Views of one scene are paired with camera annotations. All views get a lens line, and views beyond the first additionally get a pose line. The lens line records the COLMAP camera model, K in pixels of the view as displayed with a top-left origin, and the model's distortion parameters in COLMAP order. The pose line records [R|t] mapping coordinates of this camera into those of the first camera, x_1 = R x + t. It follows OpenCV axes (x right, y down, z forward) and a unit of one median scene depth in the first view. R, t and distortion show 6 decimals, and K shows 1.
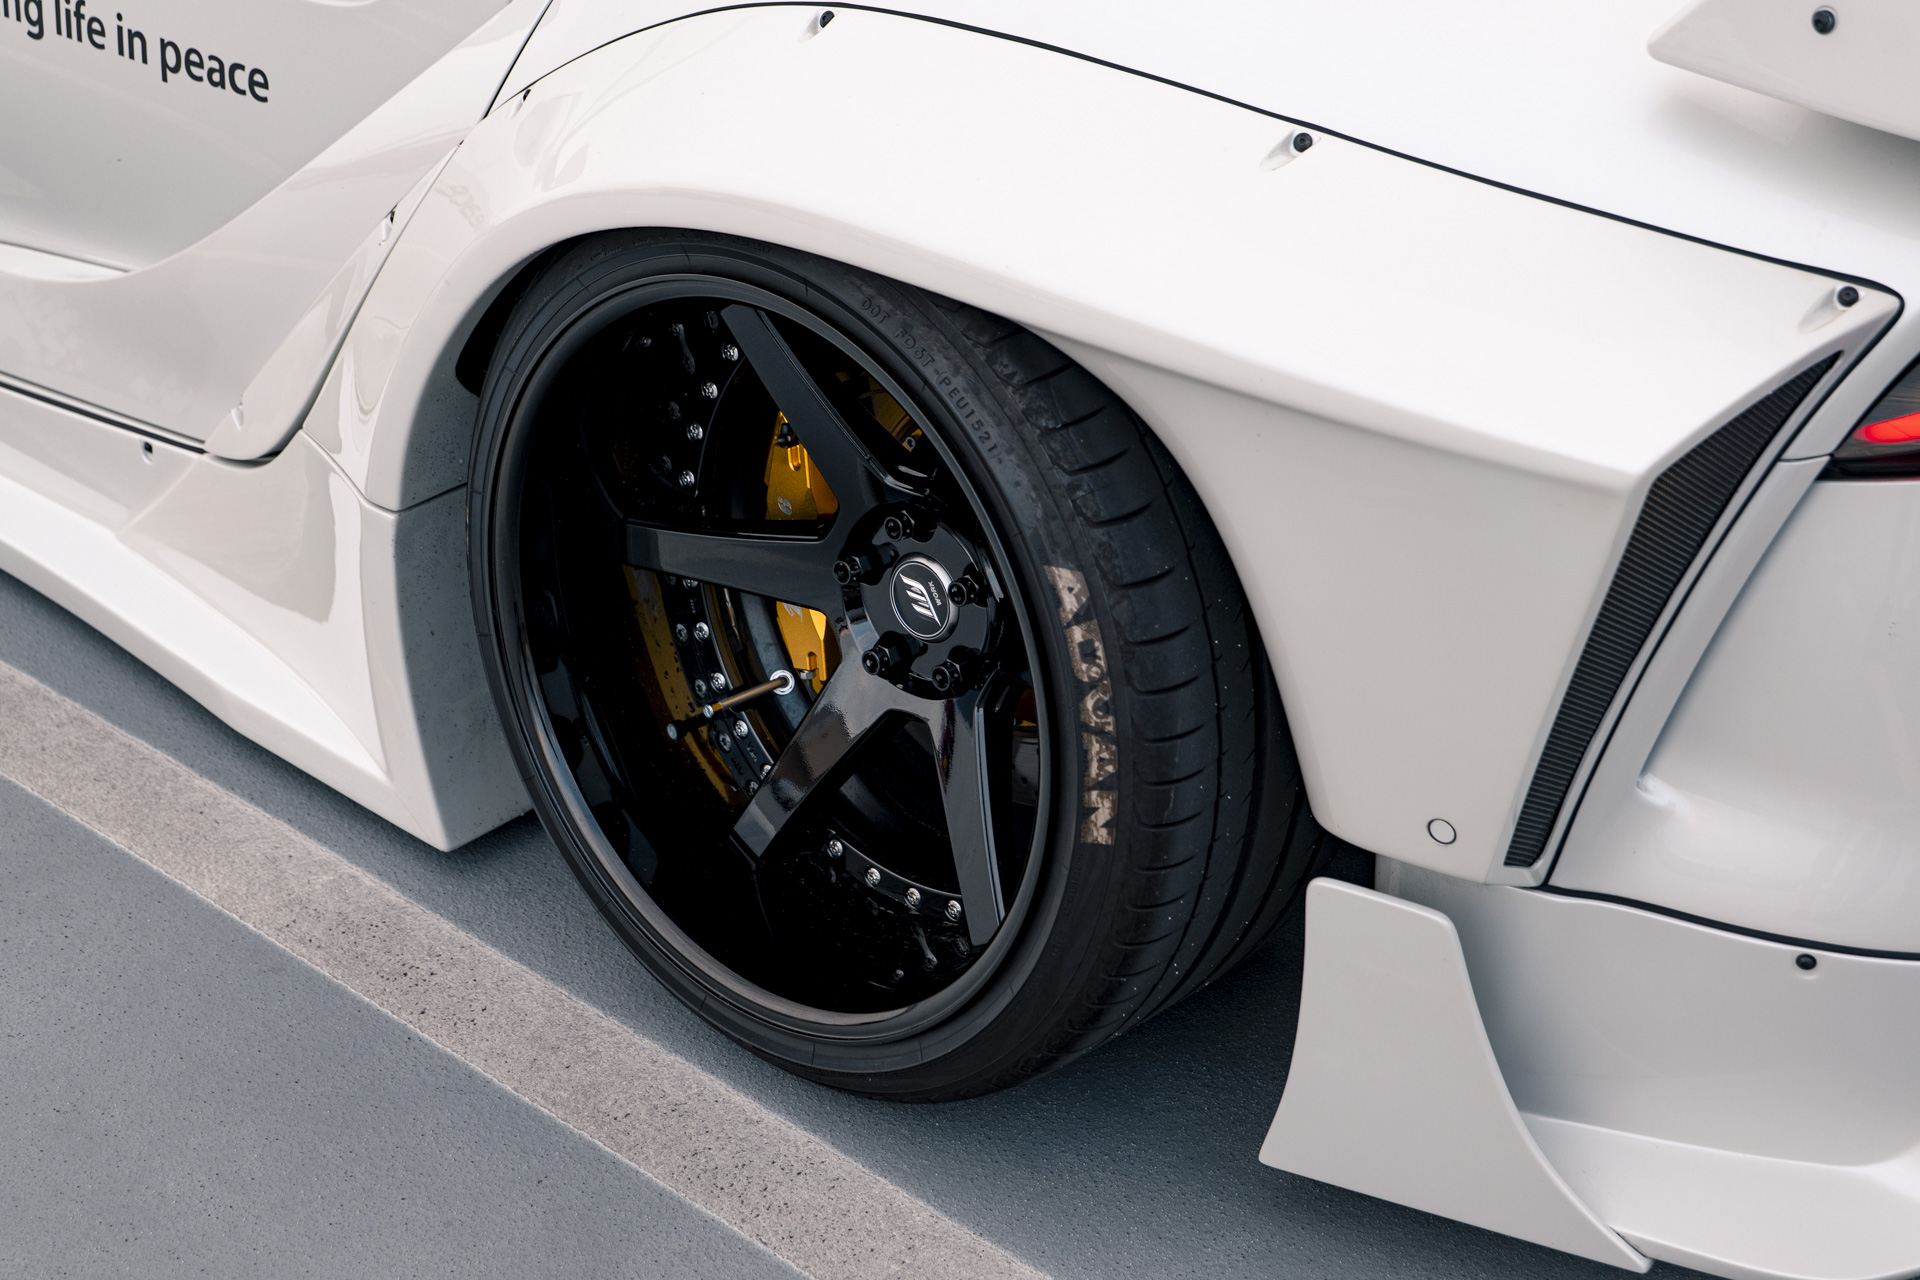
lens RADIAL K [[3157.7, 0, 966.6], [0, 3157.7, 646.3], [0, 0, 1]] dist [-0.008872, 0.000000]
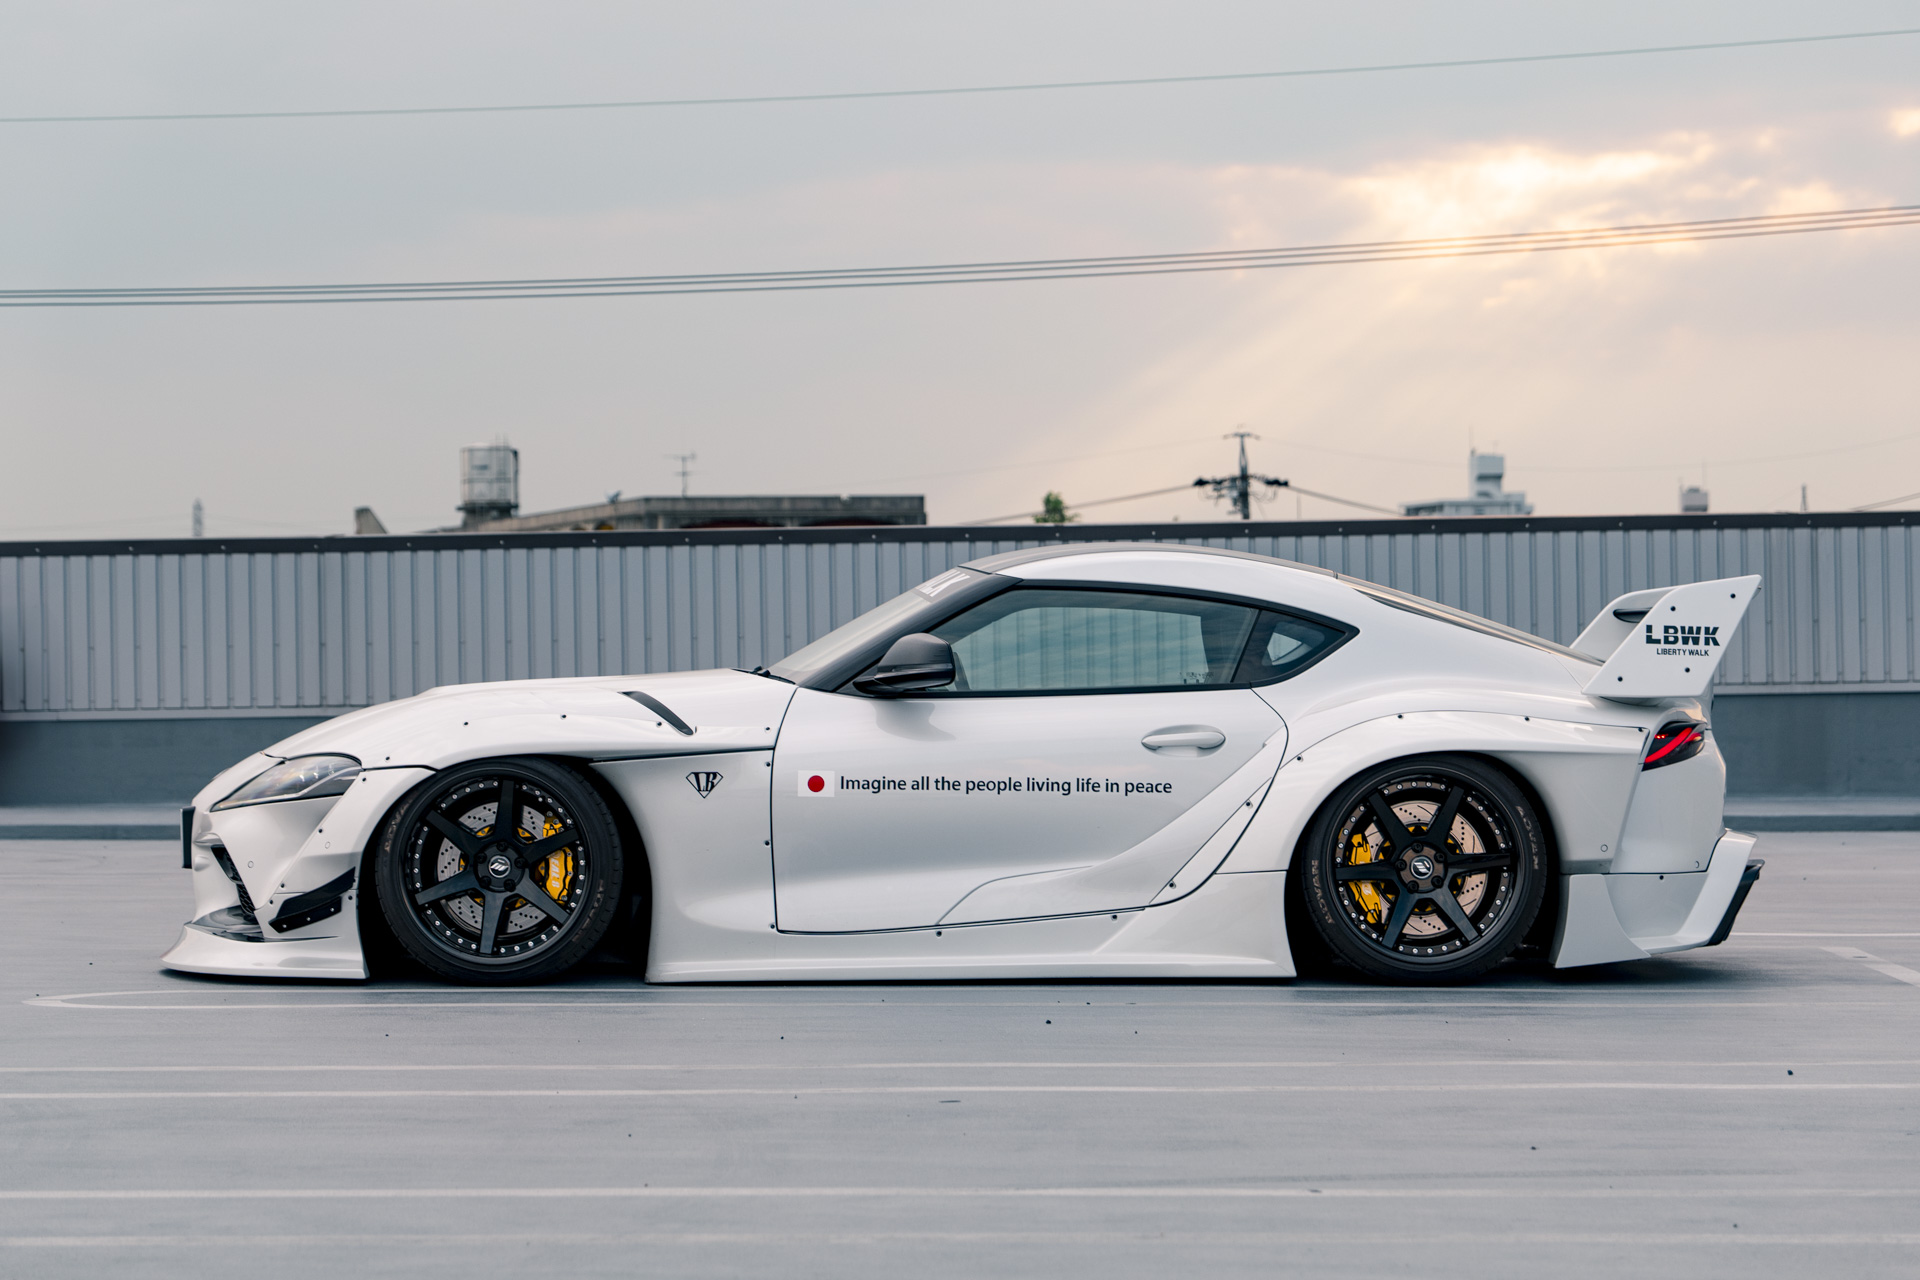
lens RADIAL K [[5650.1, 0, 958.4], [0, 5650.1, 635.7], [0, 0, 1]] dist [0.004010, 0.000000]
pose [[0.753219, -0.013340, 0.657634, -5.770824], [0.327727, 0.874472, -0.357622, 2.343691], [-0.570312, 0.484893, 0.663041, -3.940337]]
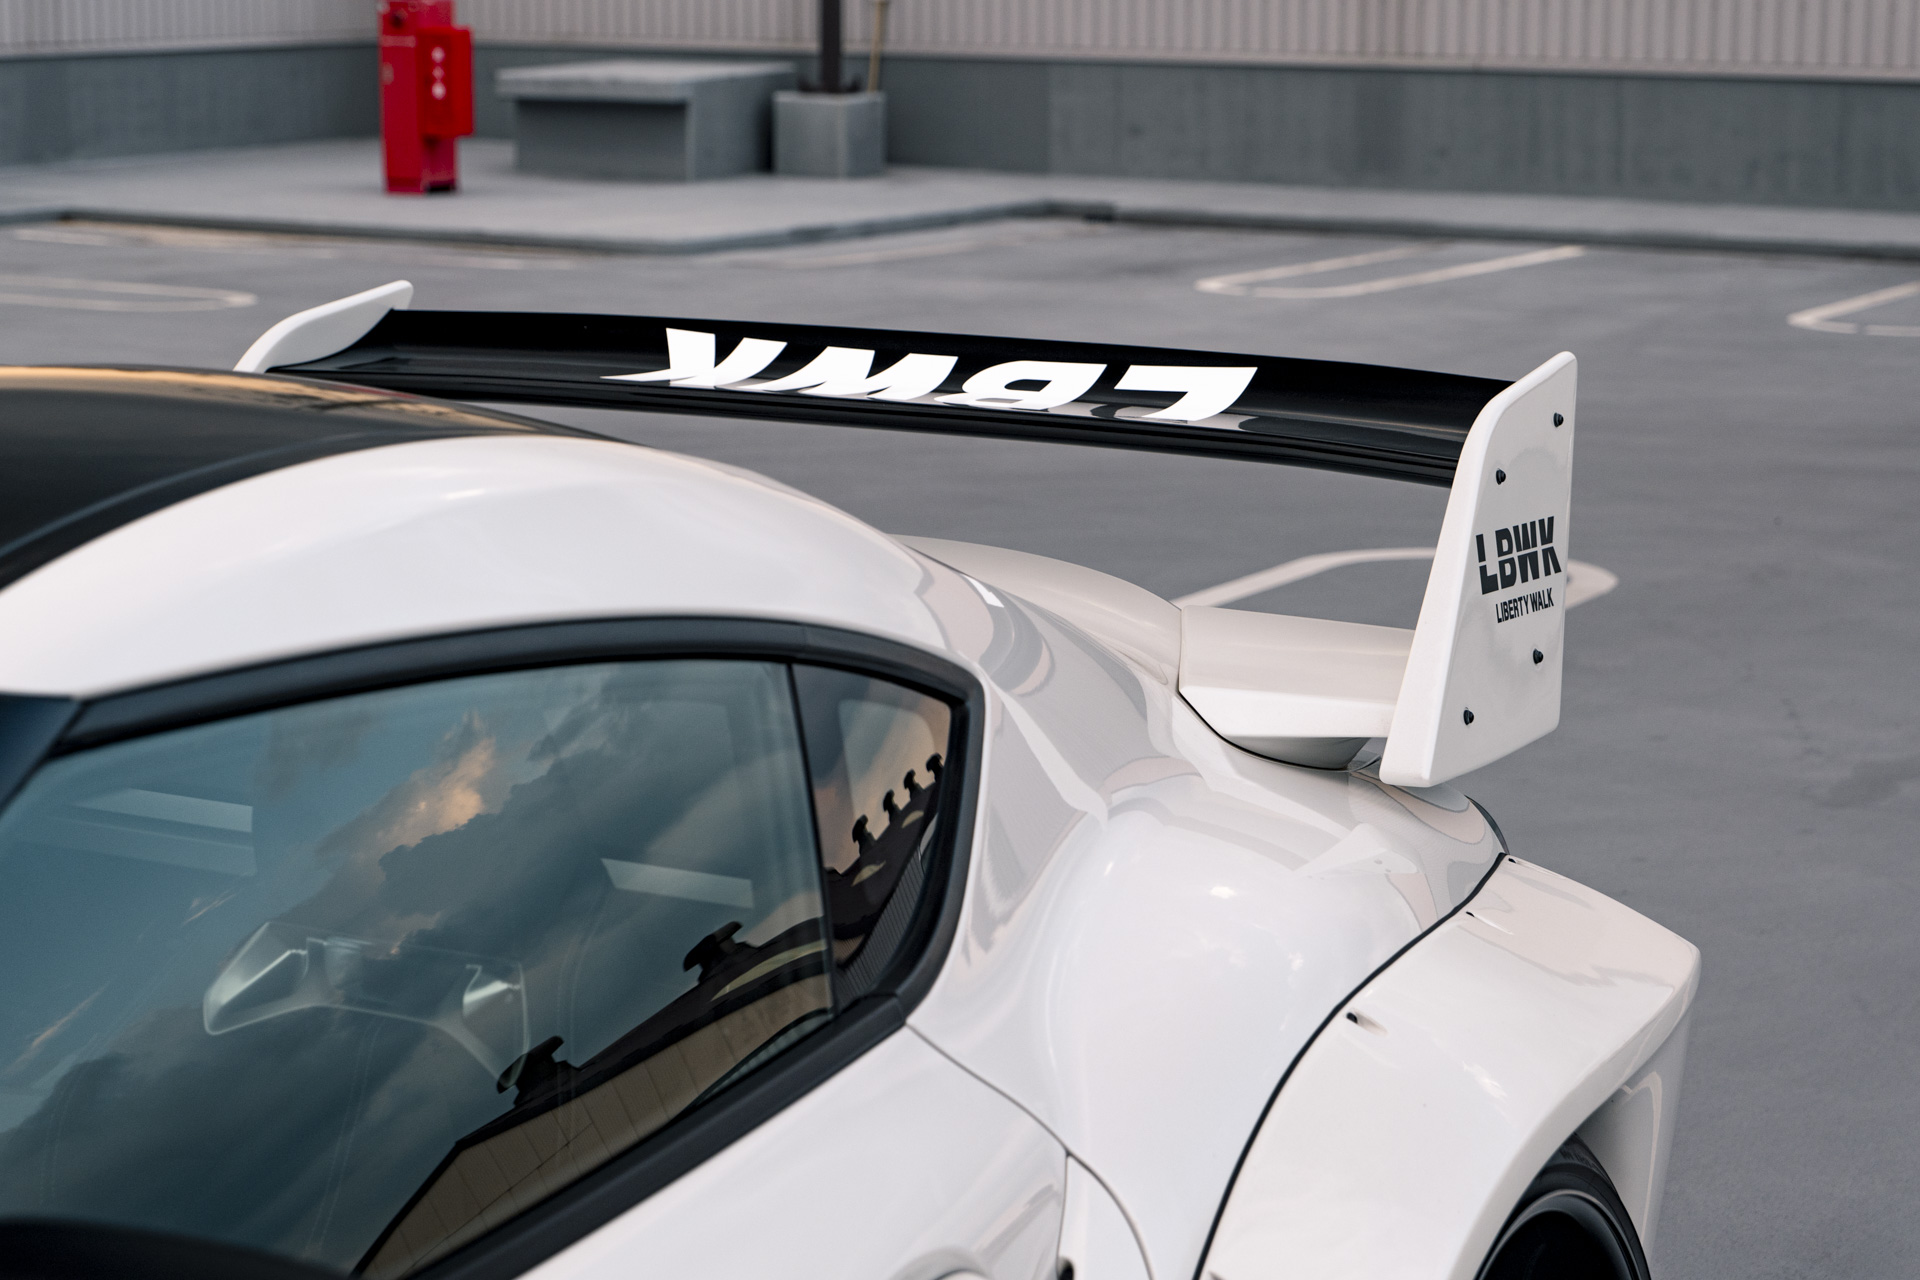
lens RADIAL K [[3694.9, 0, 953.7], [0, 3694.9, 638.8], [0, 0, 1]] dist [0.017616, 0.000000]
pose [[-0.224674, -0.192731, 0.955184, -1.305292], [0.451501, 0.848080, 0.277321, -0.781034], [-0.863521, 0.493573, -0.103523, 1.258695]]
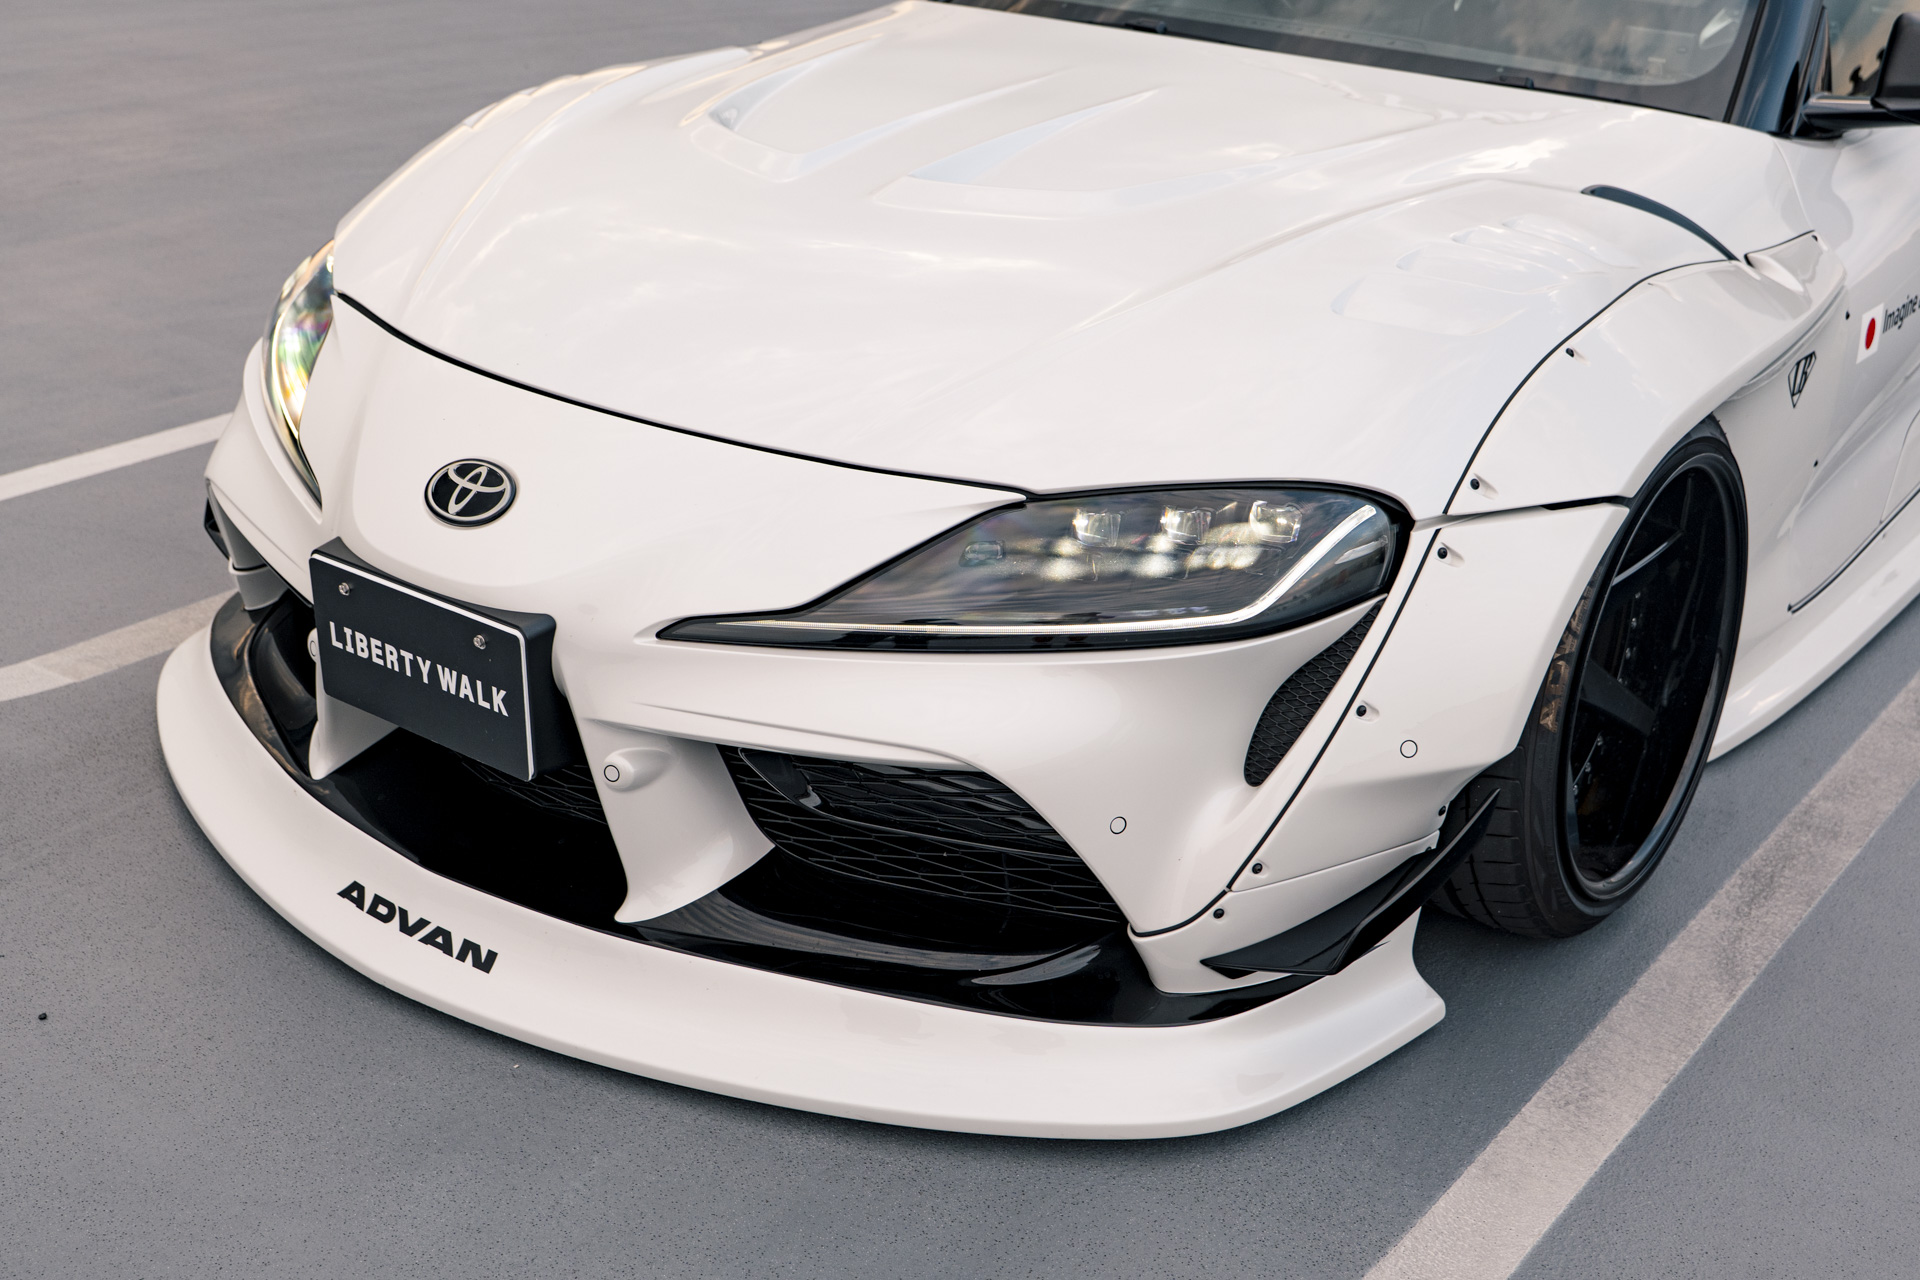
lens RADIAL K [[2267.1, 0, 955.1], [0, 2267.1, 634.4], [0, 0, 1]] dist [-0.012158, 0.000000]
pose [[-0.073874, -0.419641, 0.904679, -2.229623], [0.443673, 0.798608, 0.406669, -1.193381], [-0.893139, 0.431424, 0.127187, 2.052719]]
